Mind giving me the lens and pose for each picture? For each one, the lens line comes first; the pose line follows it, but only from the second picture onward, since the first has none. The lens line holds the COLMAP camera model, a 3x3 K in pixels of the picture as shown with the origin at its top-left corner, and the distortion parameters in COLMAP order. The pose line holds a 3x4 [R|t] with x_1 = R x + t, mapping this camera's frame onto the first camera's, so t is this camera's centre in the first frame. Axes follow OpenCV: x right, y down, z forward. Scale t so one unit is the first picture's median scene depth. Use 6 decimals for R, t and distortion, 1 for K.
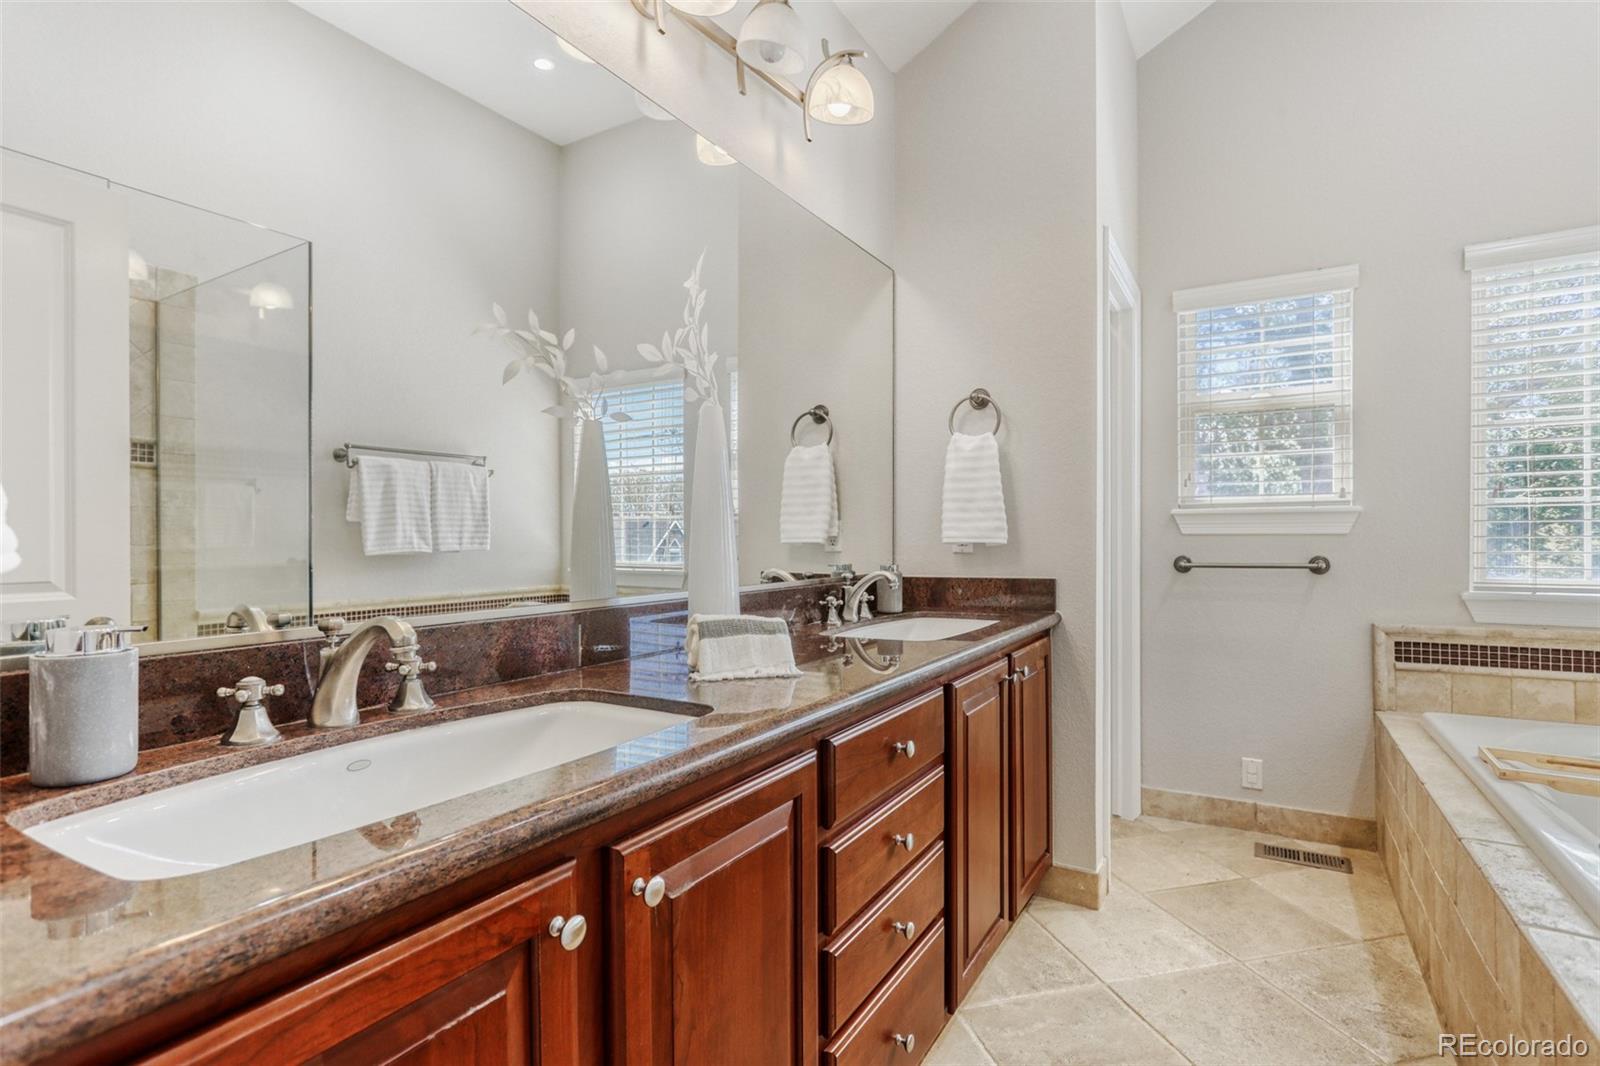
lens RADIAL K [[783.4, 0, 801.2], [0, 783.4, 537.6], [0, 0, 1]] dist [-0.009317, 0.003648]
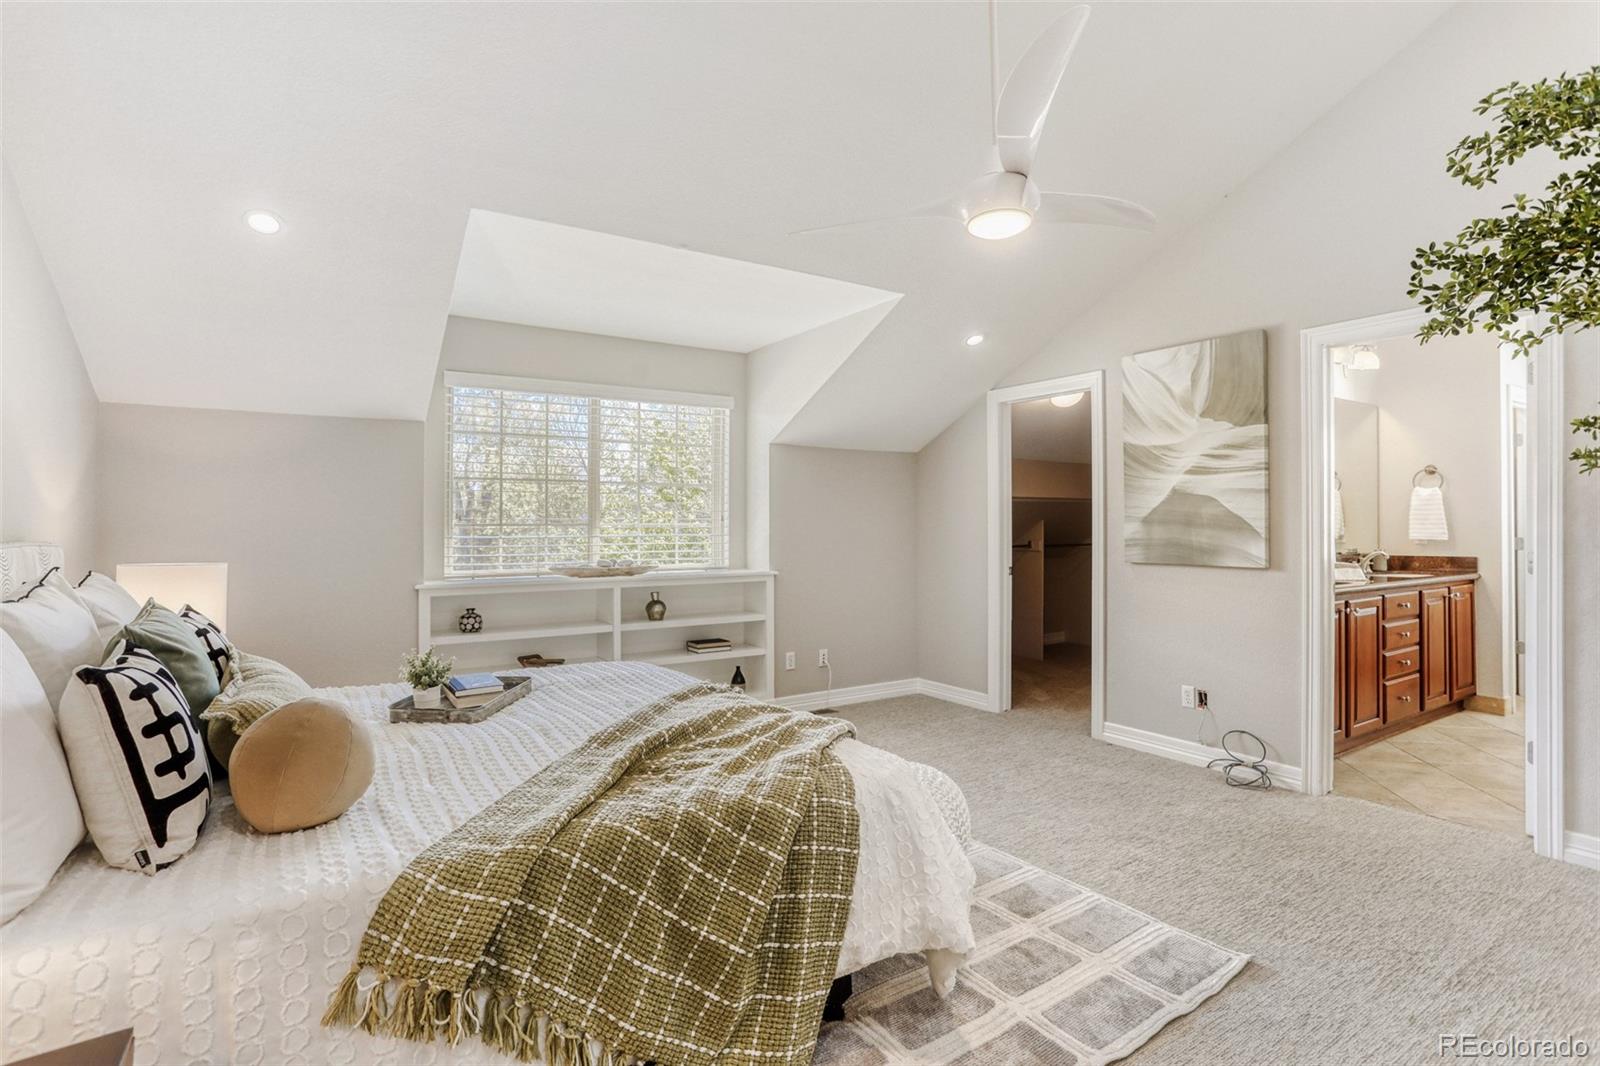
lens RADIAL K [[783.4, 0, 797.9], [0, 783.4, 523.2], [0, 0, 1]] dist [-0.009317, 0.003648]
pose [[0.902568, -0.006384, -0.430501, -0.420080], [0.002776, 0.999956, -0.009009, -0.024081], [0.430539, 0.006936, 0.902545, -1.677678]]
